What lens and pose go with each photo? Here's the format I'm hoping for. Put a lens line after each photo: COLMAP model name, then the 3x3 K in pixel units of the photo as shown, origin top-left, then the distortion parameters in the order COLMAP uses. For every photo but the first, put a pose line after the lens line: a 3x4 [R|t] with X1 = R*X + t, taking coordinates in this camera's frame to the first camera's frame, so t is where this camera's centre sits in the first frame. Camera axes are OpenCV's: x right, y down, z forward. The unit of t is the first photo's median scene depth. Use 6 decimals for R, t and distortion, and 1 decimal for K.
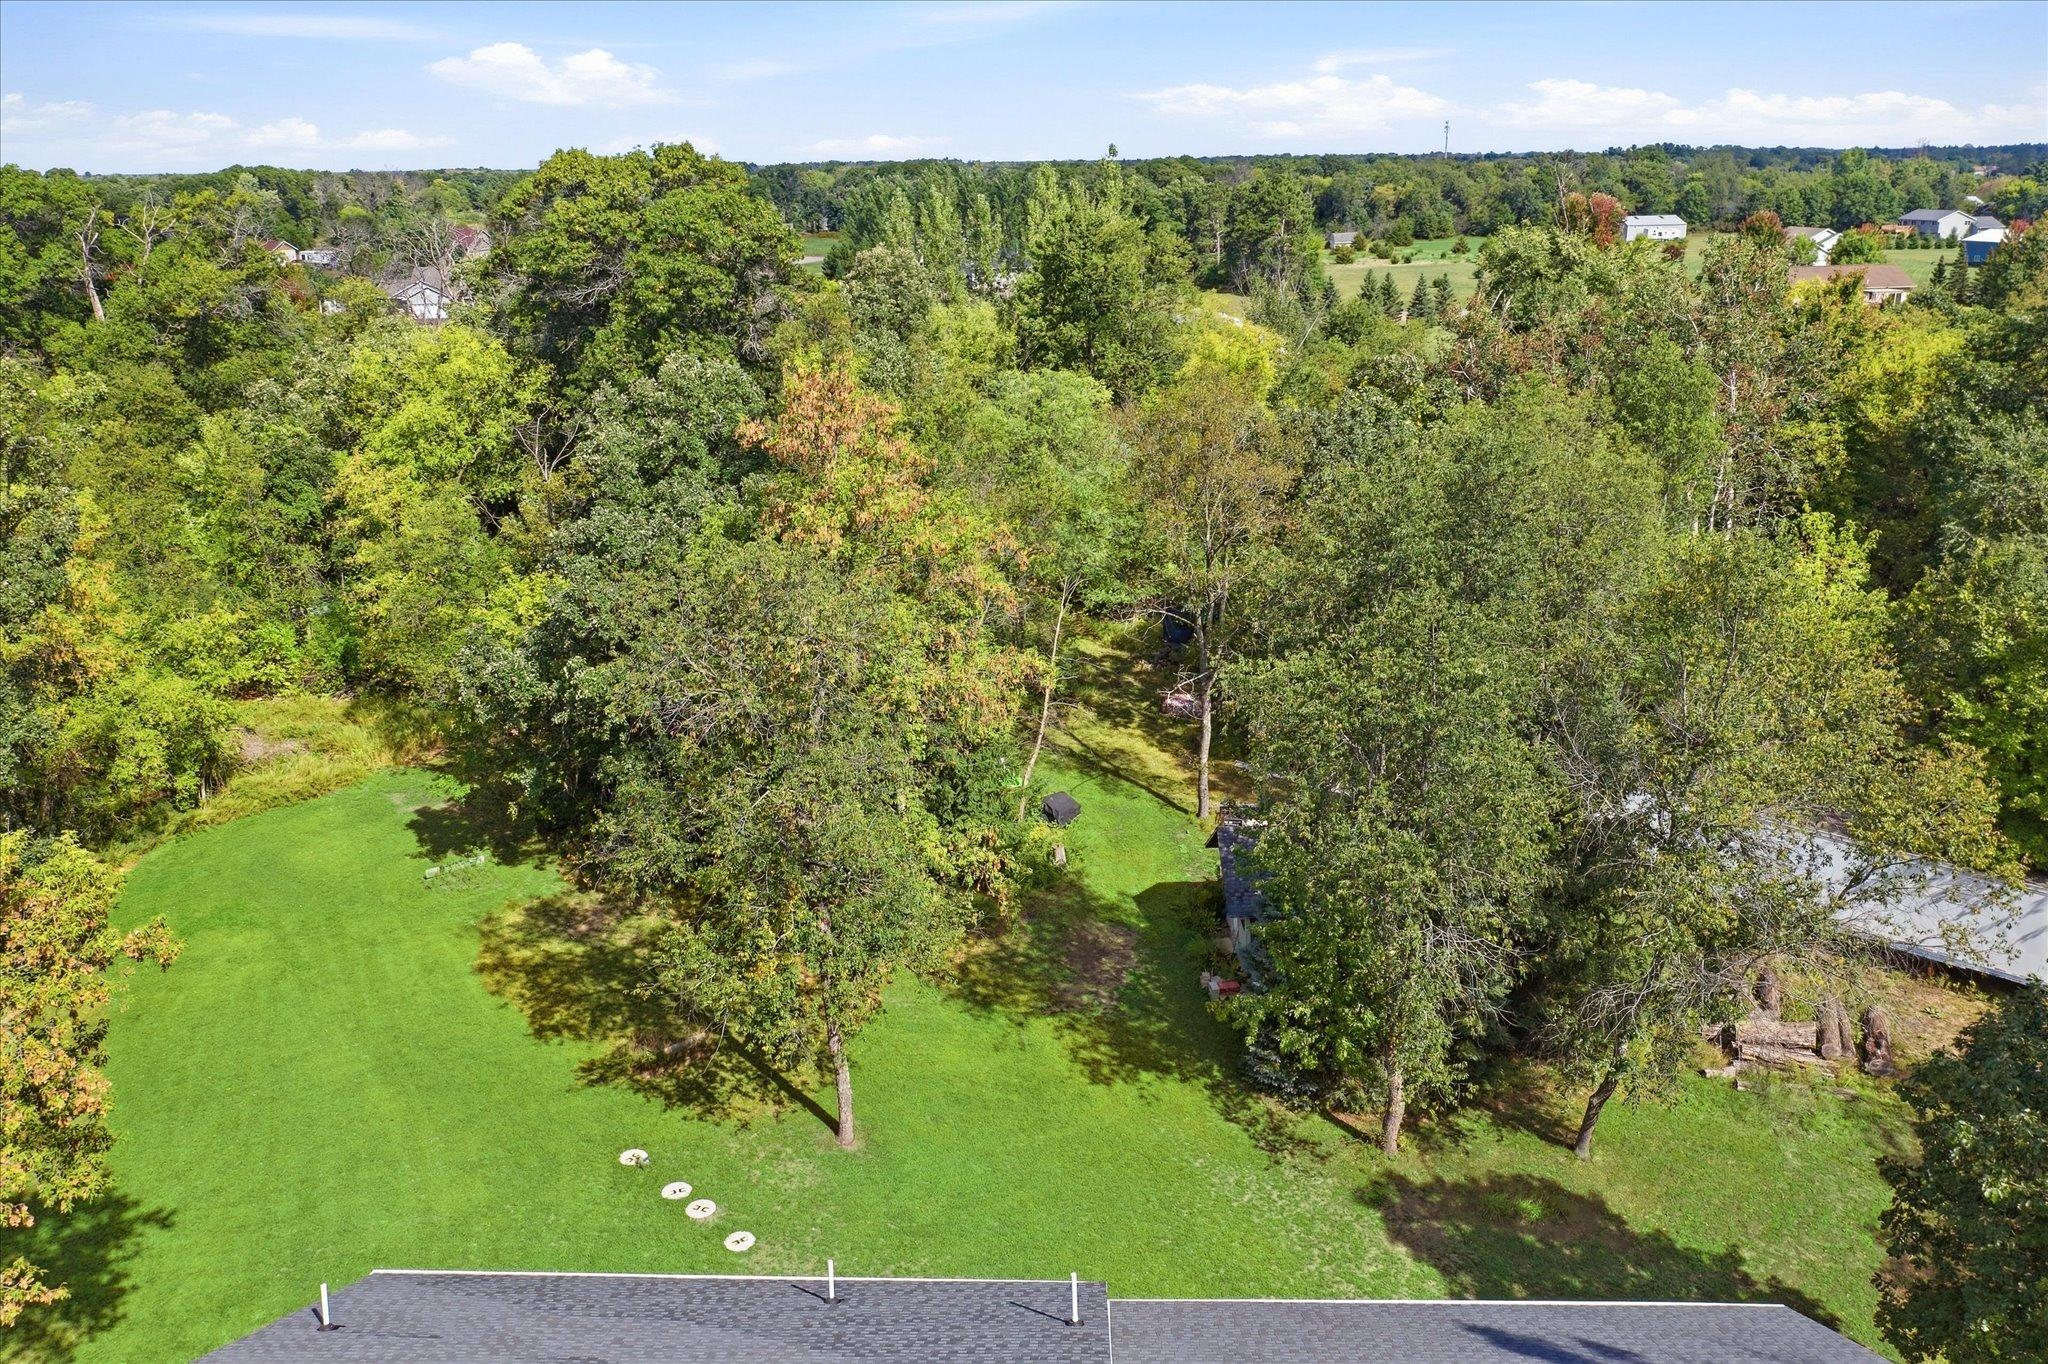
lens RADIAL K [[1631.4, 0, 1019.5], [0, 1631.4, 682.5], [0, 0, 1]] dist [-0.013215, 0.012850]
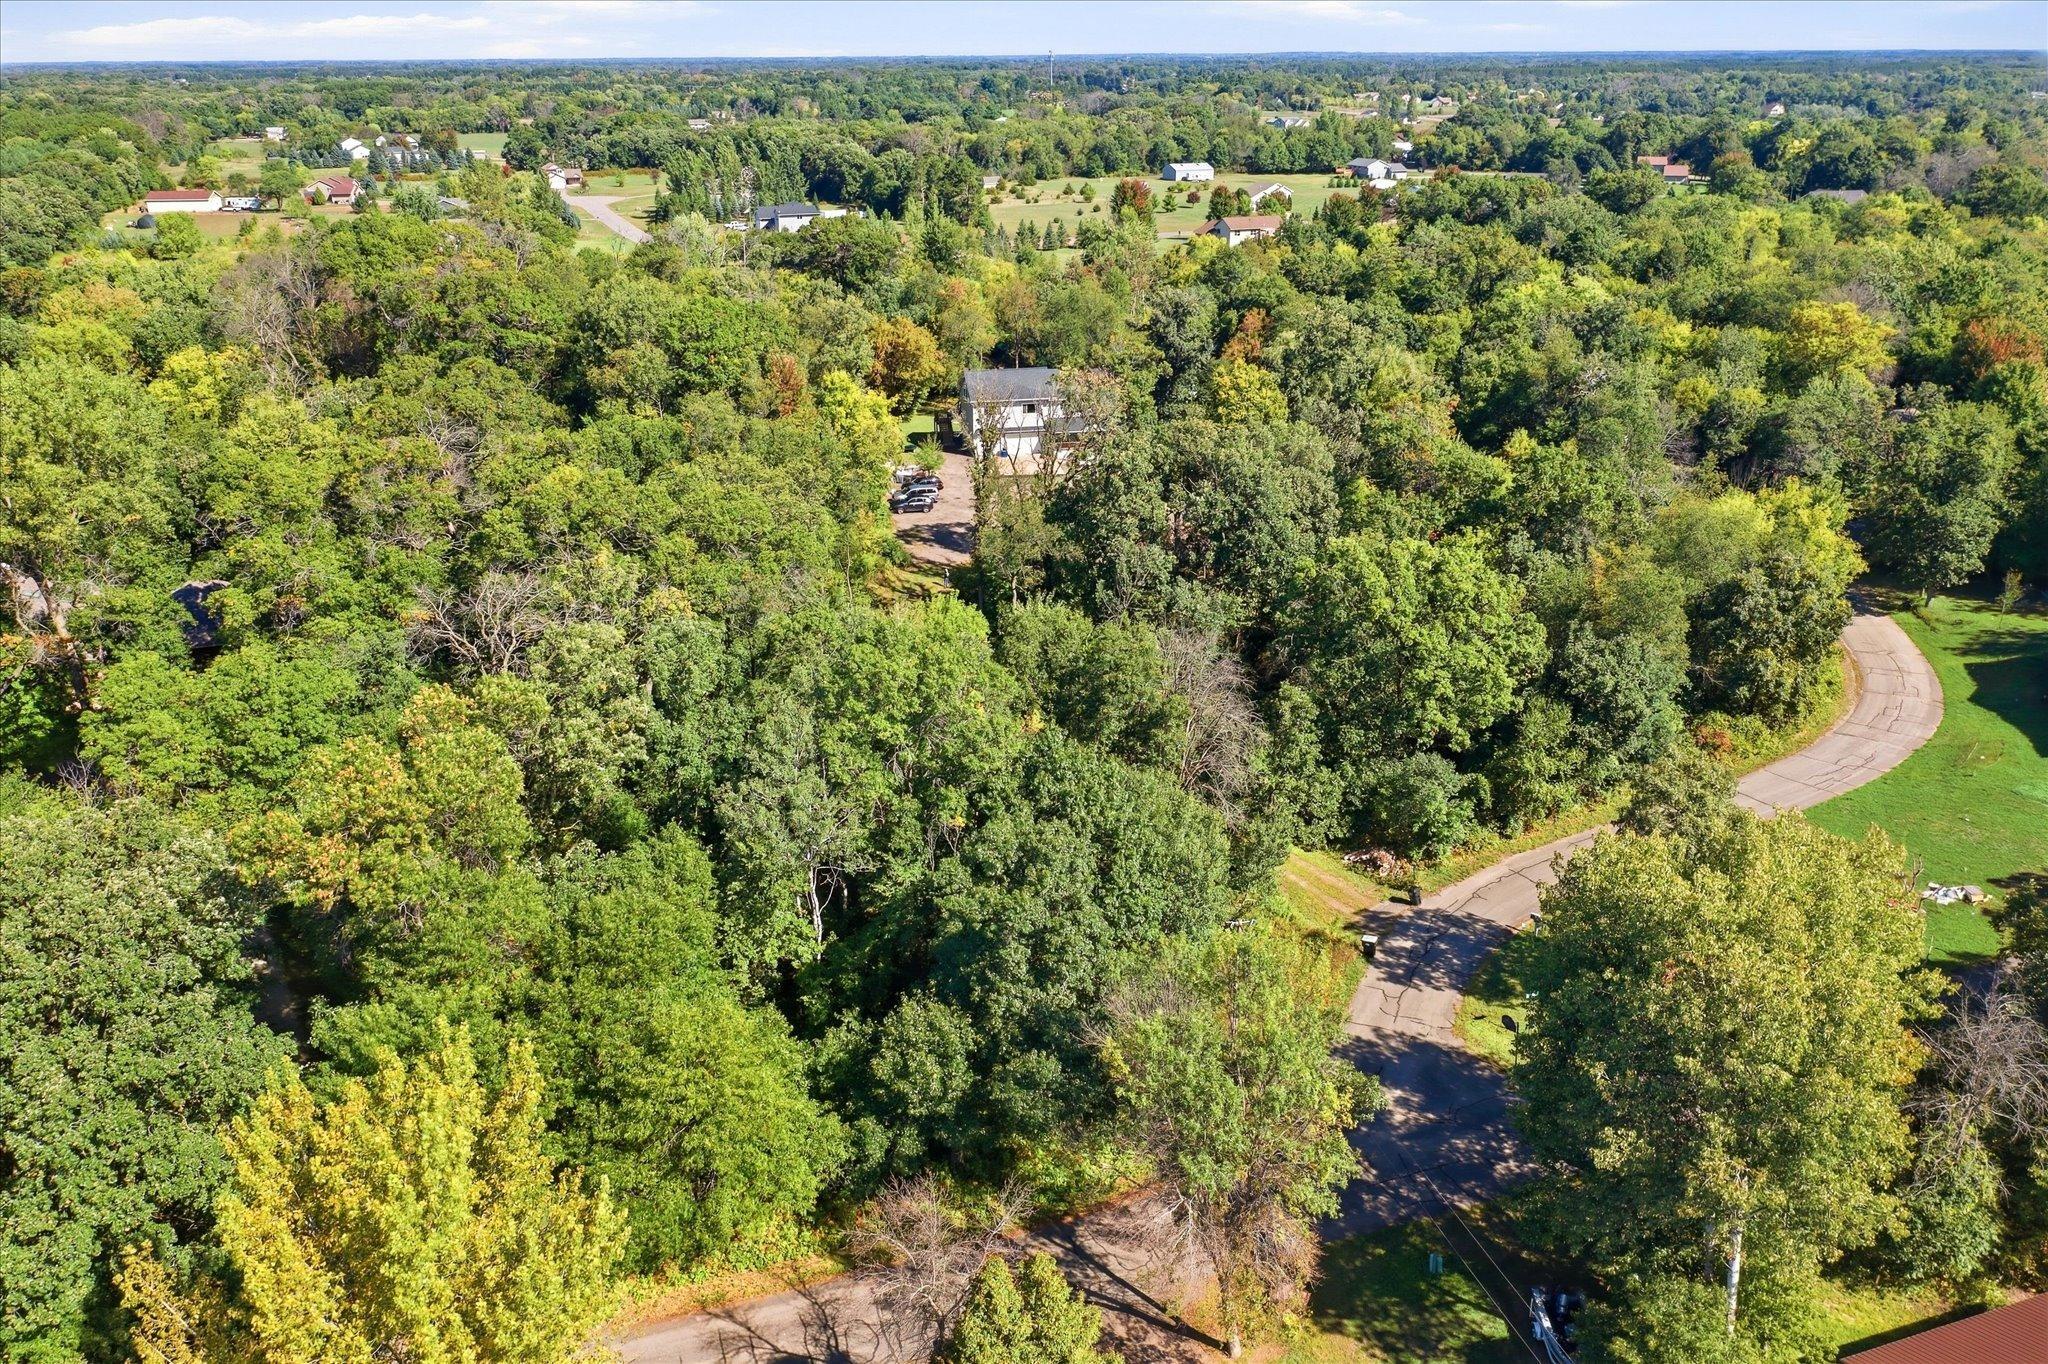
lens RADIAL K [[1631.4, 0, 1023.5], [0, 1631.4, 684.3], [0, 0, 1]] dist [-0.013215, 0.012850]
pose [[0.973635, -0.073781, 0.215848, -0.119401], [0.061011, 0.996002, 0.065246, 0.082180], [-0.219799, -0.050357, 0.974245, -0.447064]]
